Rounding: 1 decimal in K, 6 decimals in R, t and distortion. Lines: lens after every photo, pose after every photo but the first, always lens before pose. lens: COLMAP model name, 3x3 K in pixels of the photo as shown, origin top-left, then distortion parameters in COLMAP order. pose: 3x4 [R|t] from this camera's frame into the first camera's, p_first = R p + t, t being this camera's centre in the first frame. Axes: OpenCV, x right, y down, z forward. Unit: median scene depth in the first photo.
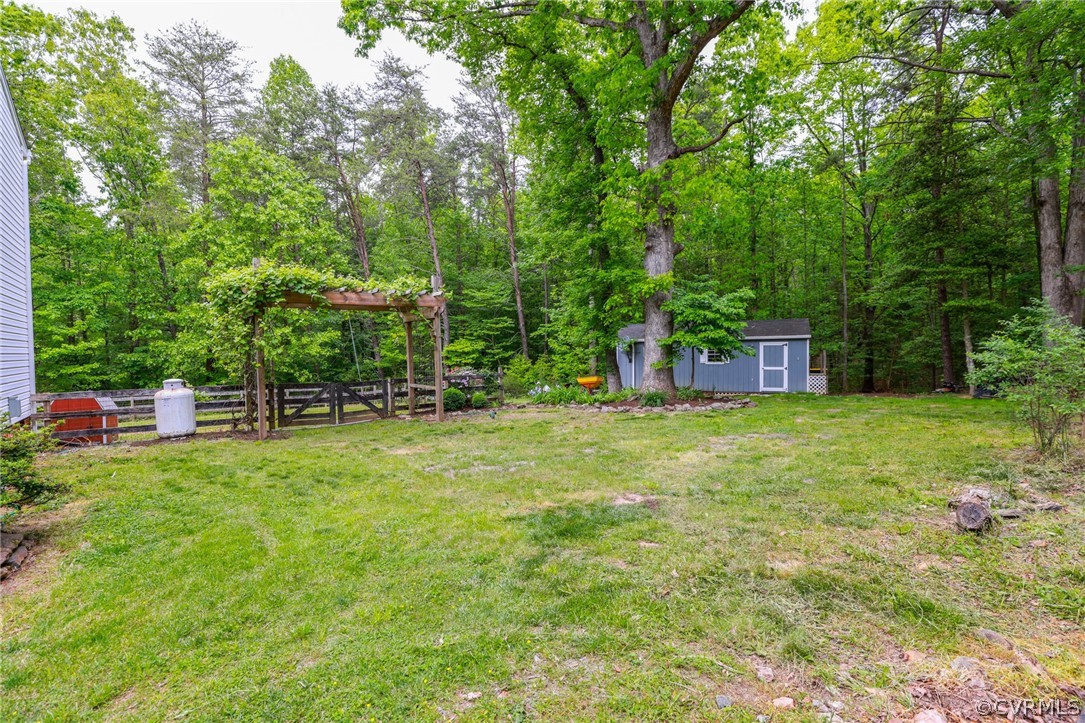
lens RADIAL K [[495.5, 0, 546.7], [0, 495.5, 363.2], [0, 0, 1]] dist [-0.035264, 0.006214]
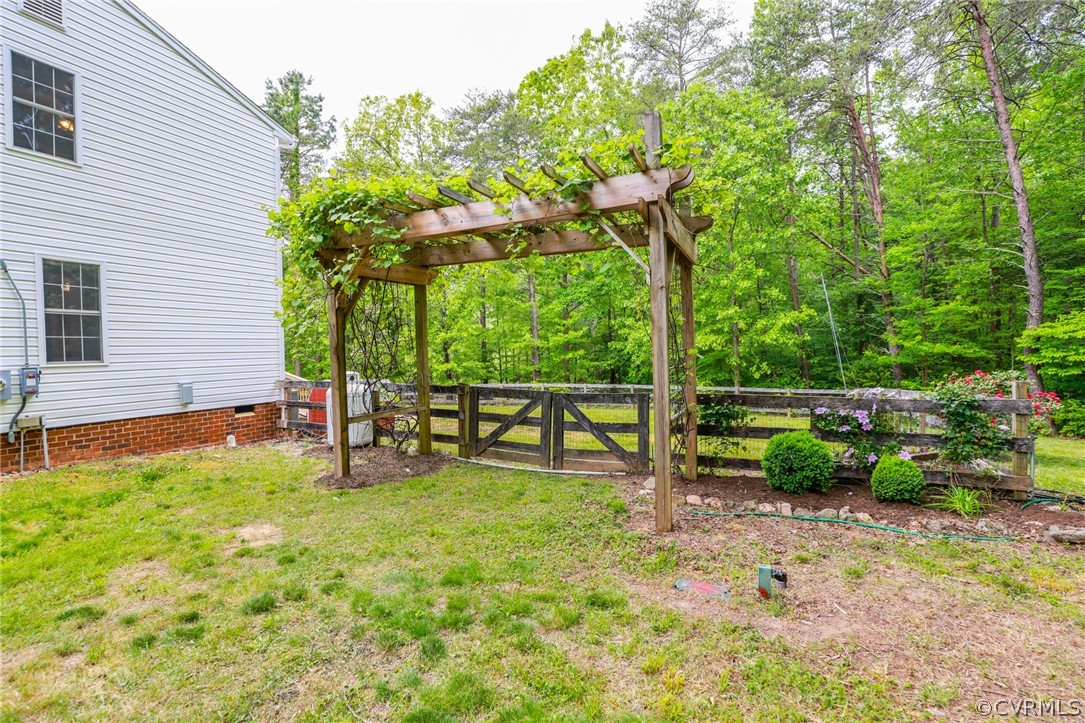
lens RADIAL K [[495.5, 0, 546.7], [0, 495.5, 363.2], [0, 0, 1]] dist [-0.035264, 0.006214]
pose [[0.446714, 0.036113, -0.893948, 0.065491], [-0.018645, 0.999344, 0.031054, -0.010287], [0.894483, 0.002795, 0.447094, 0.871409]]
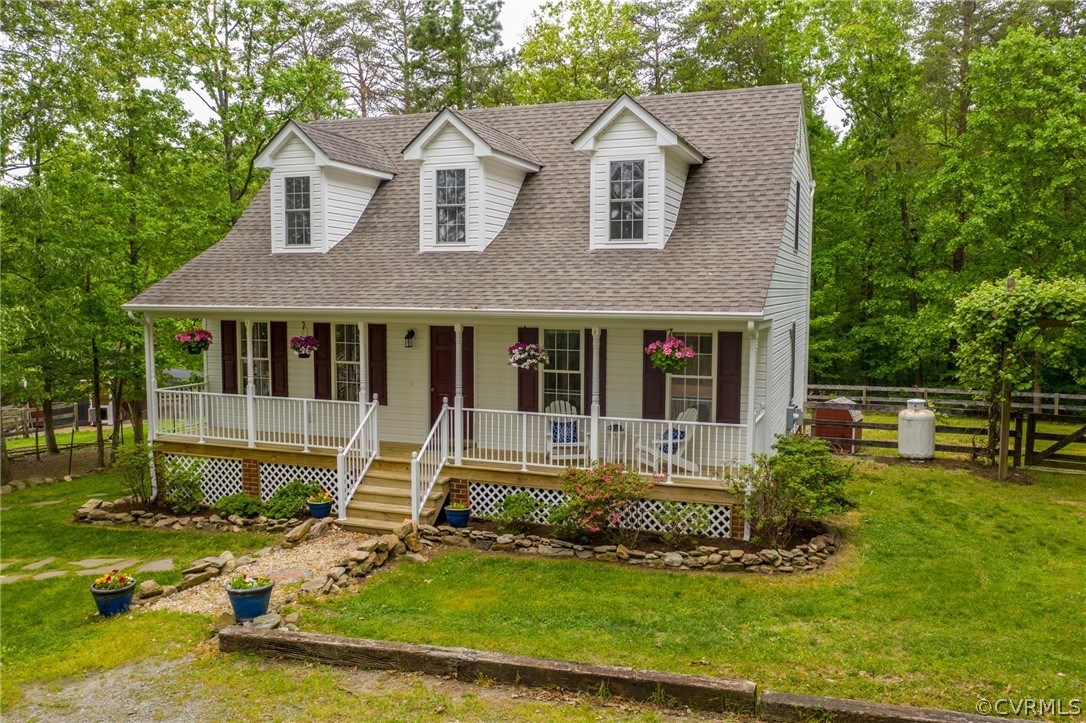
lens RADIAL K [[861.1, 0, 544.5], [0, 861.1, 370.9], [0, 0, 1]] dist [-0.013294, -0.004798]
pose [[0.498984, 0.093911, -0.861508, 0.301679], [-0.032895, 0.995447, 0.089459, -0.140817], [0.865987, -0.016299, 0.499802, -0.454750]]
